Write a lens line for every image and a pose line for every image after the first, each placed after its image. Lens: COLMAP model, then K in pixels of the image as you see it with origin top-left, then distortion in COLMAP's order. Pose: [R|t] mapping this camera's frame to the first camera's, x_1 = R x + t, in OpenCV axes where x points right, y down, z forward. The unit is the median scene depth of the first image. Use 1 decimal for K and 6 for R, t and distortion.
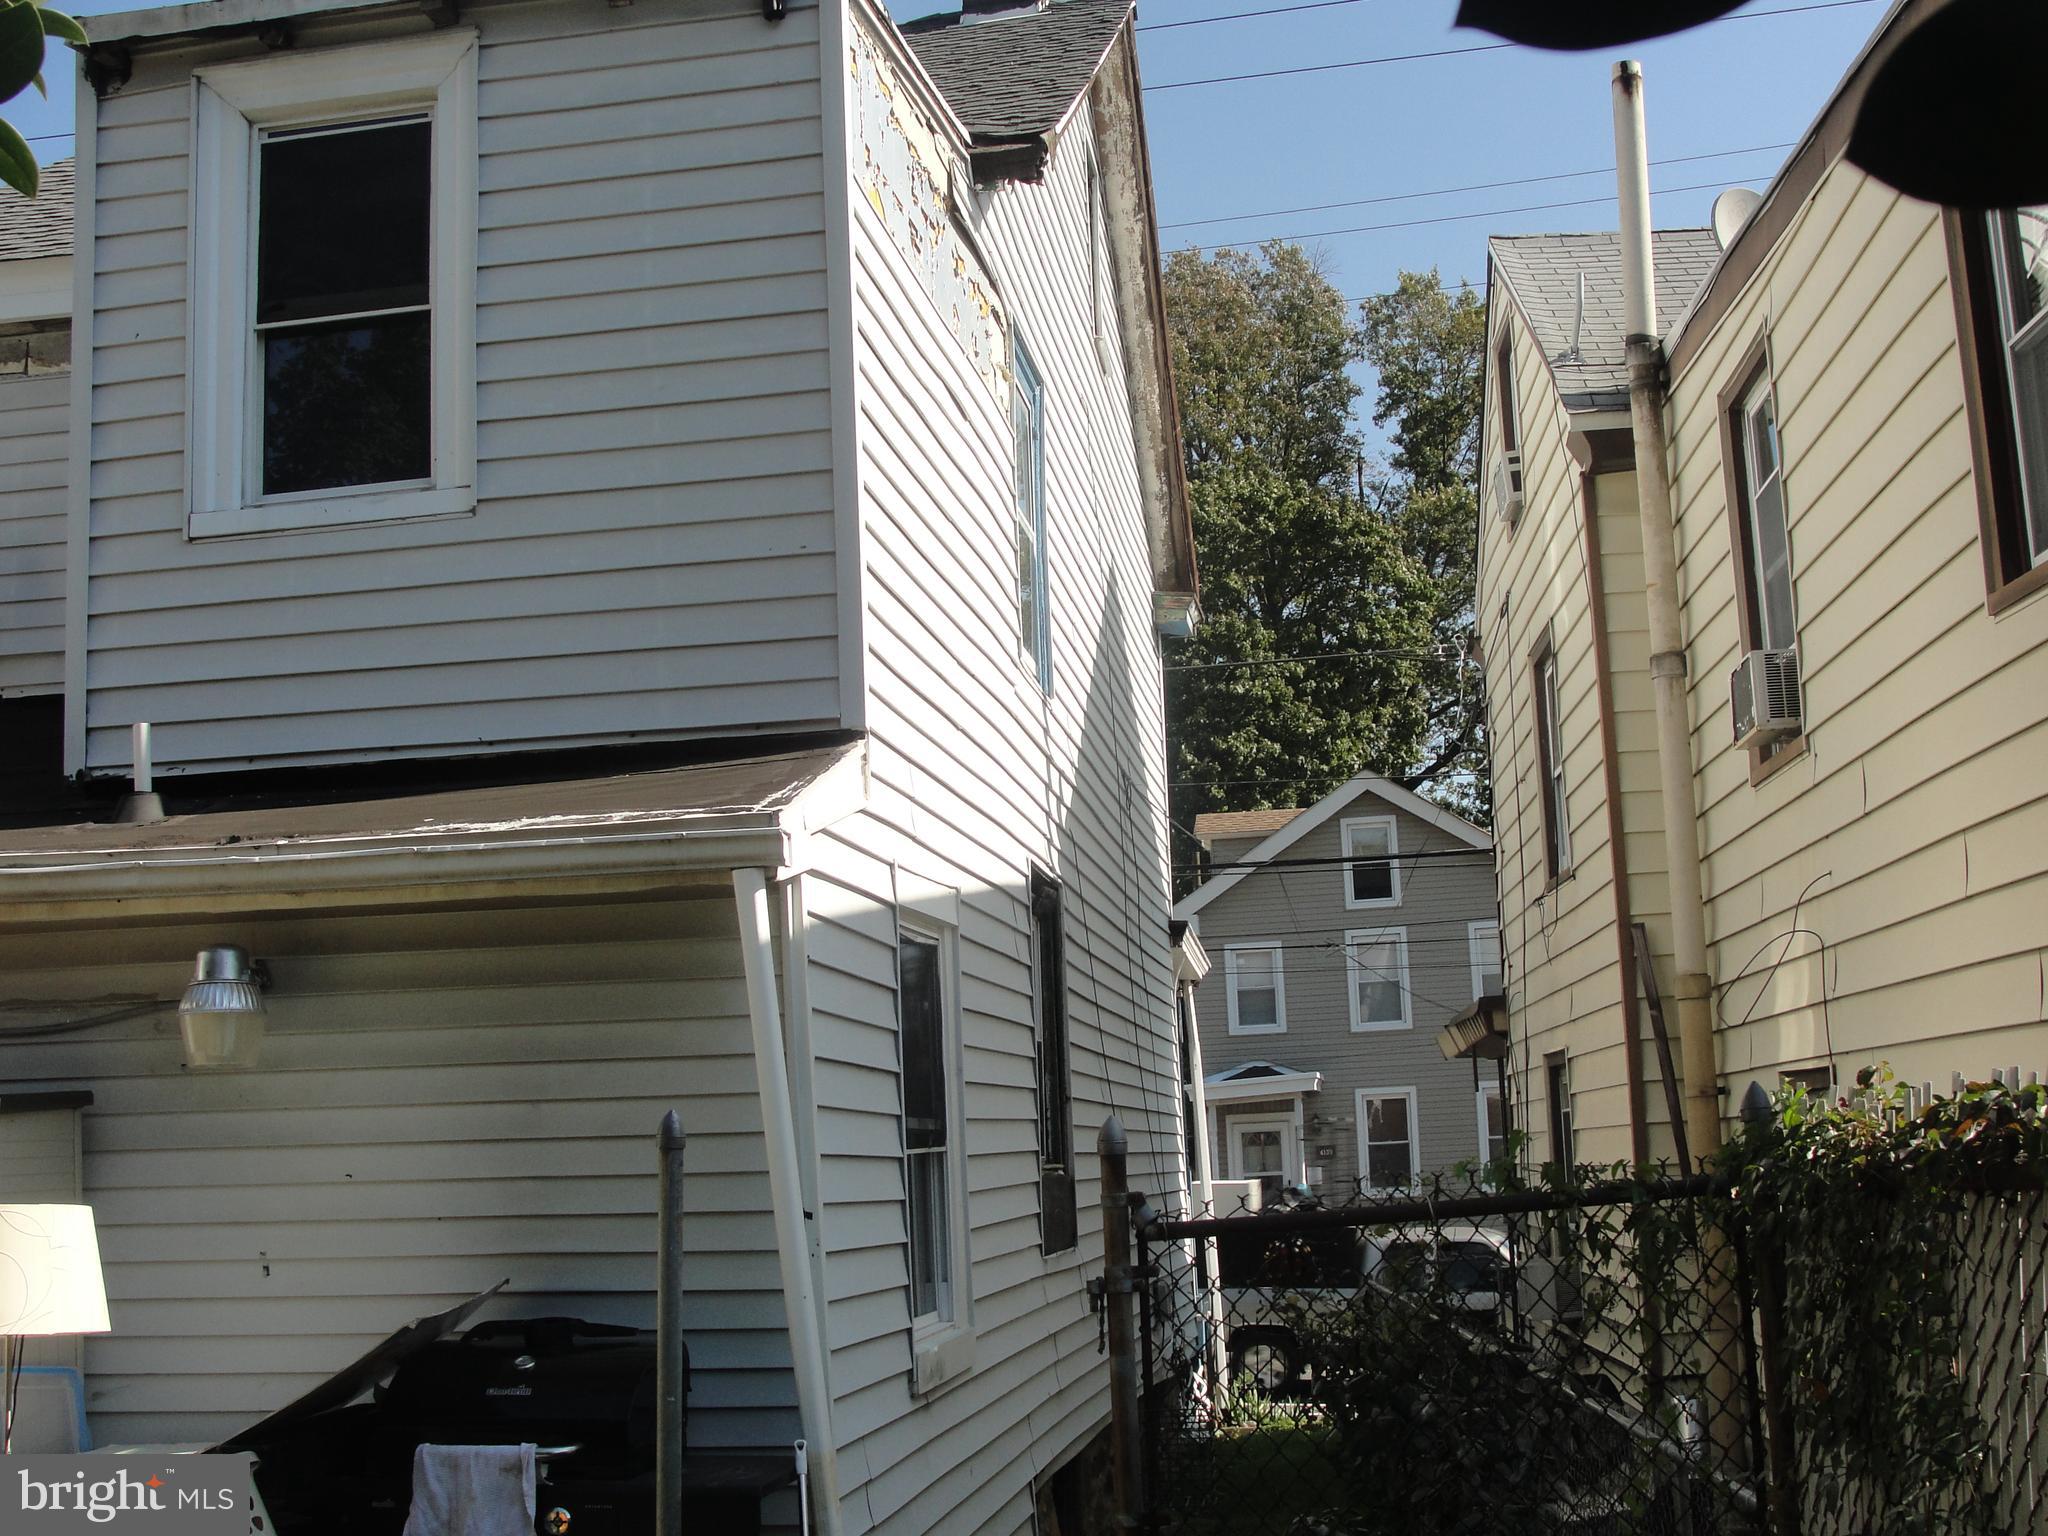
lens RADIAL K [[2338.5, 0, 1064.0], [0, 2338.5, 790.7], [0, 0, 1]] dist [-0.212253, 0.262330]
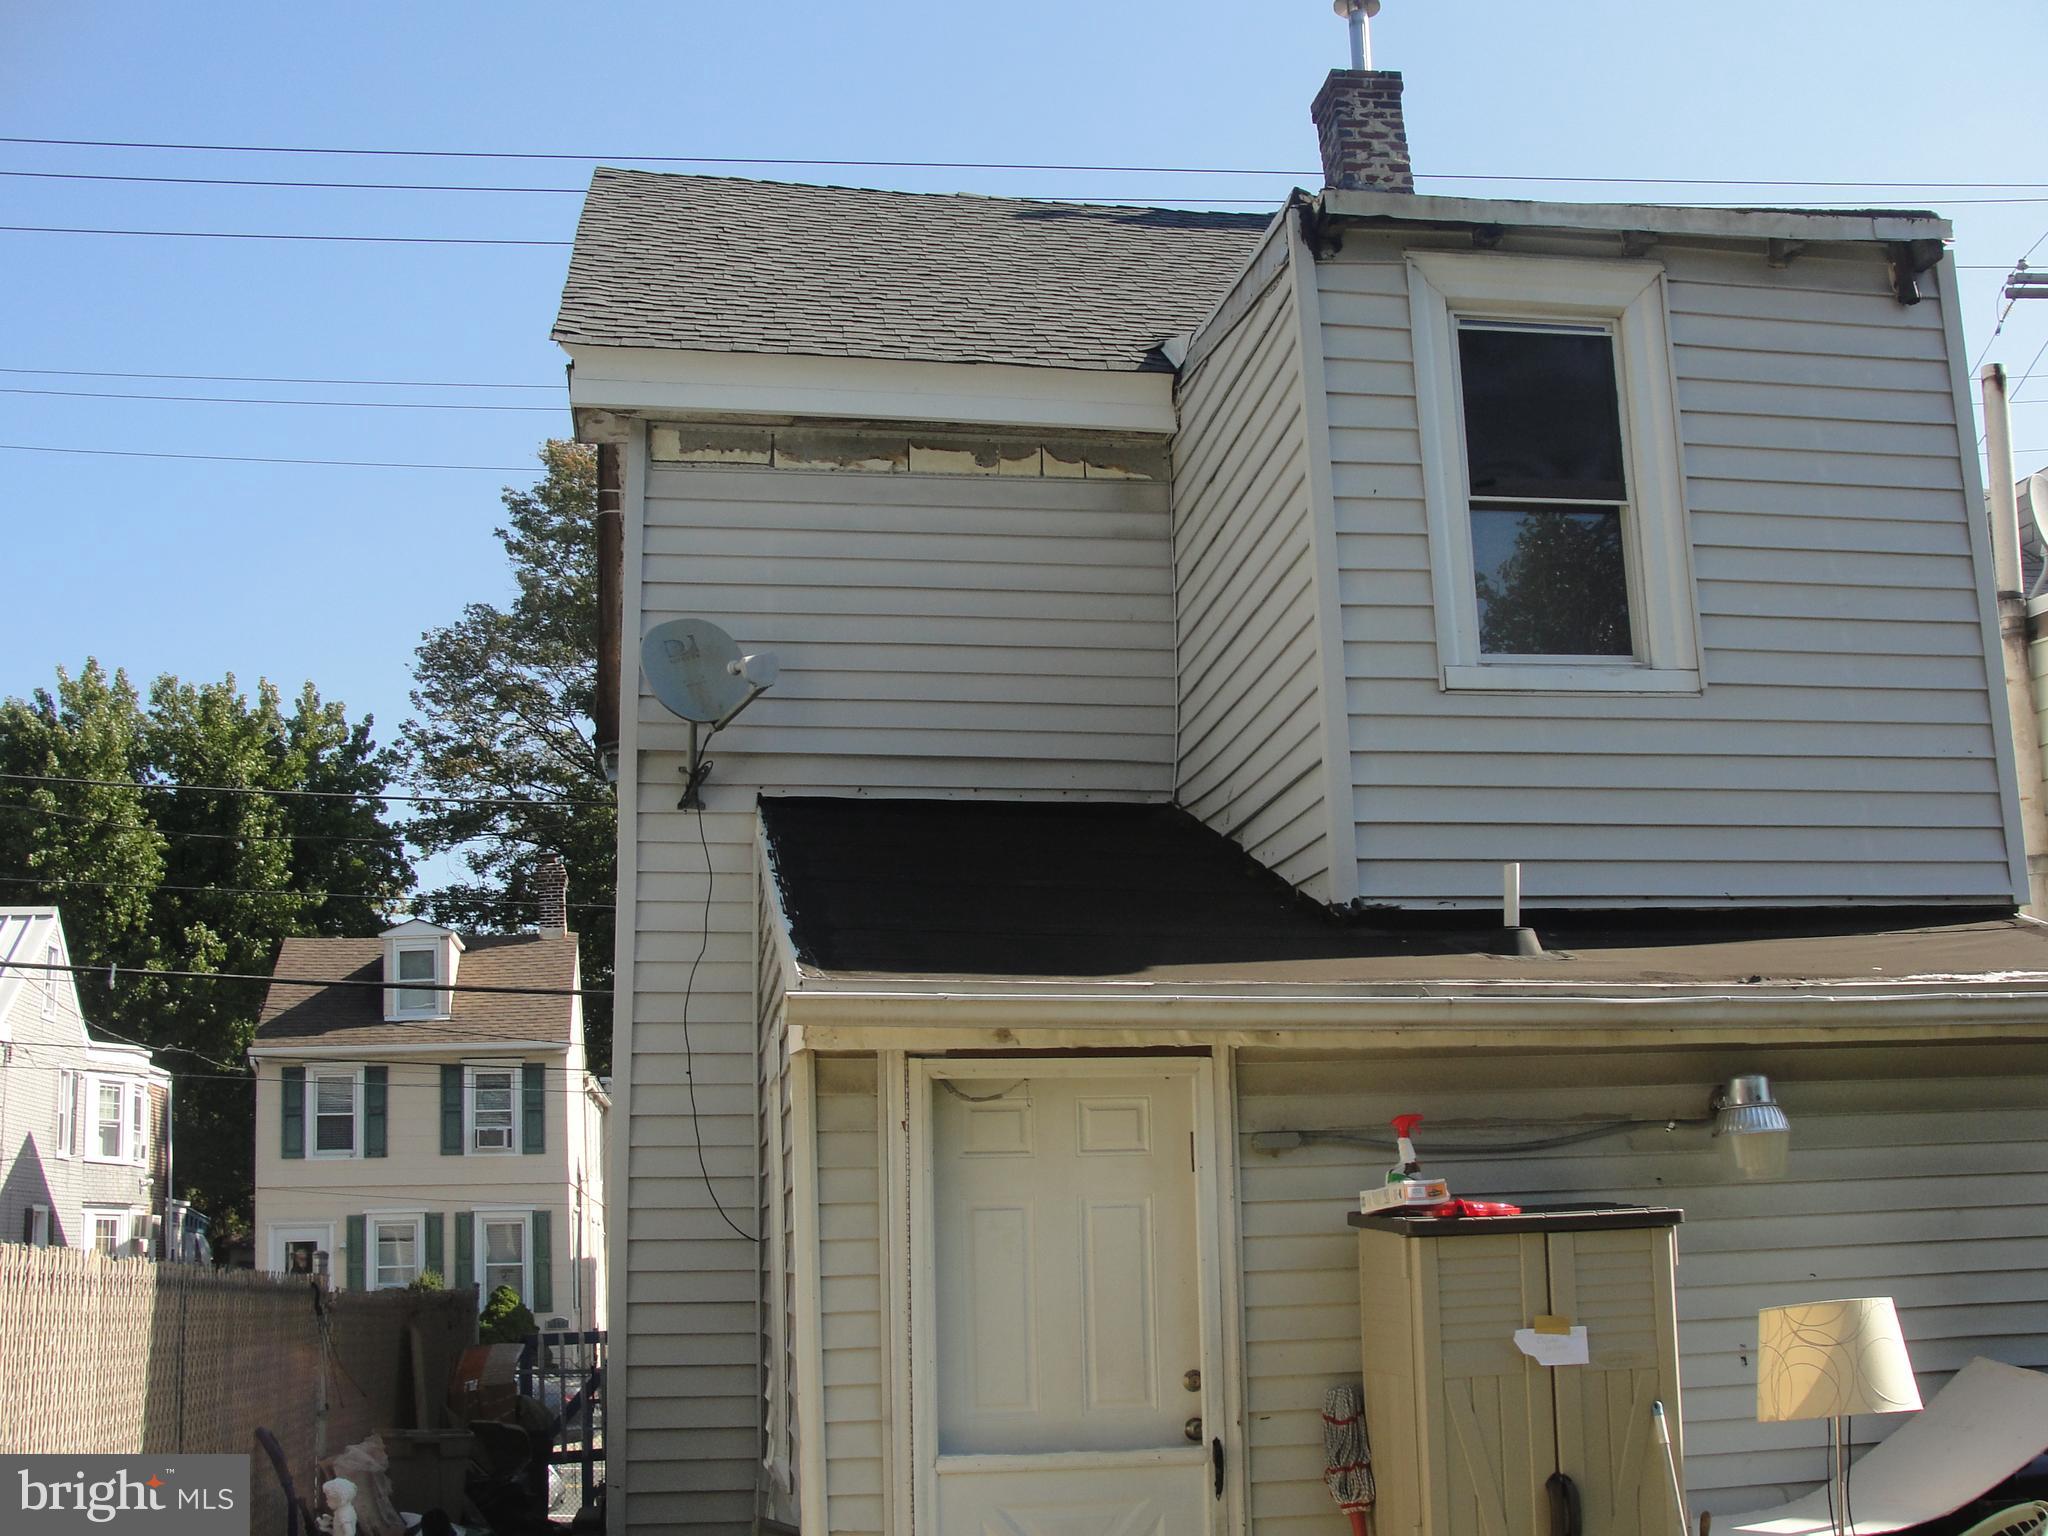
lens RADIAL K [[2338.5, 0, 1064.0], [0, 2338.5, 790.7], [0, 0, 1]] dist [-0.212253, 0.262330]
pose [[0.952878, 0.072847, 0.294478, -0.891661], [-0.057005, 0.996445, -0.062038, 0.015807], [-0.297950, 0.042328, 0.953642, 0.007780]]
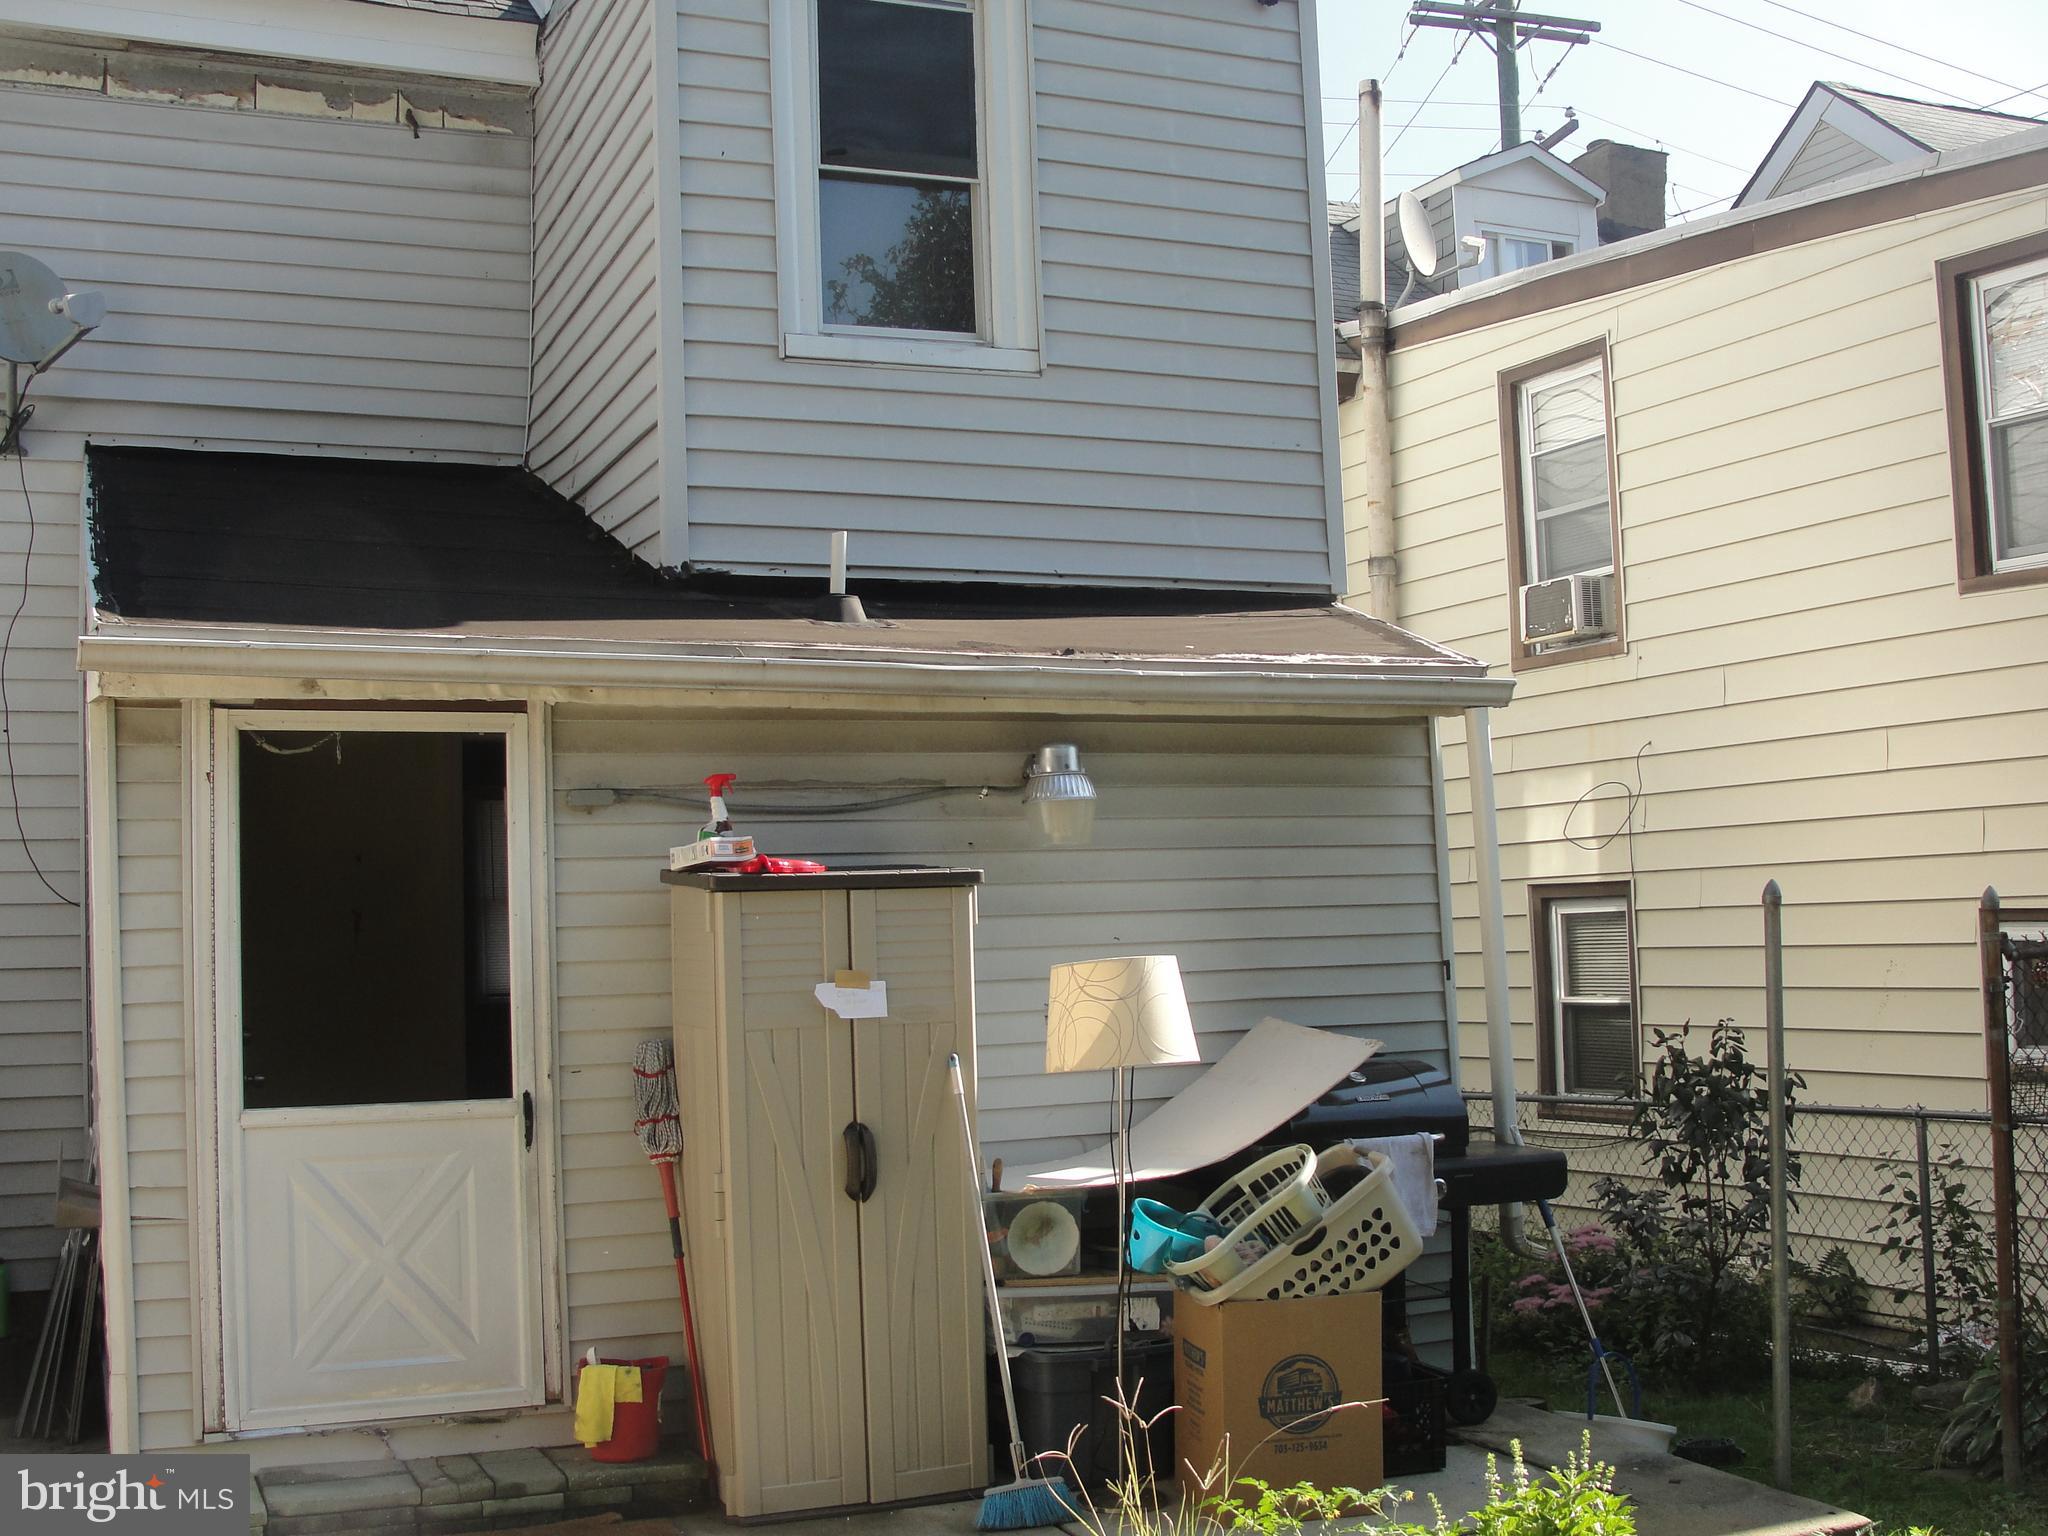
lens RADIAL K [[2338.5, 0, 1064.0], [0, 2338.5, 790.7], [0, 0, 1]] dist [-0.212253, 0.262330]
pose [[0.846633, 0.043579, 0.530391, -0.858981], [-0.084005, 0.995090, 0.052331, 0.025572], [-0.525506, -0.088861, 0.846137, -0.014158]]
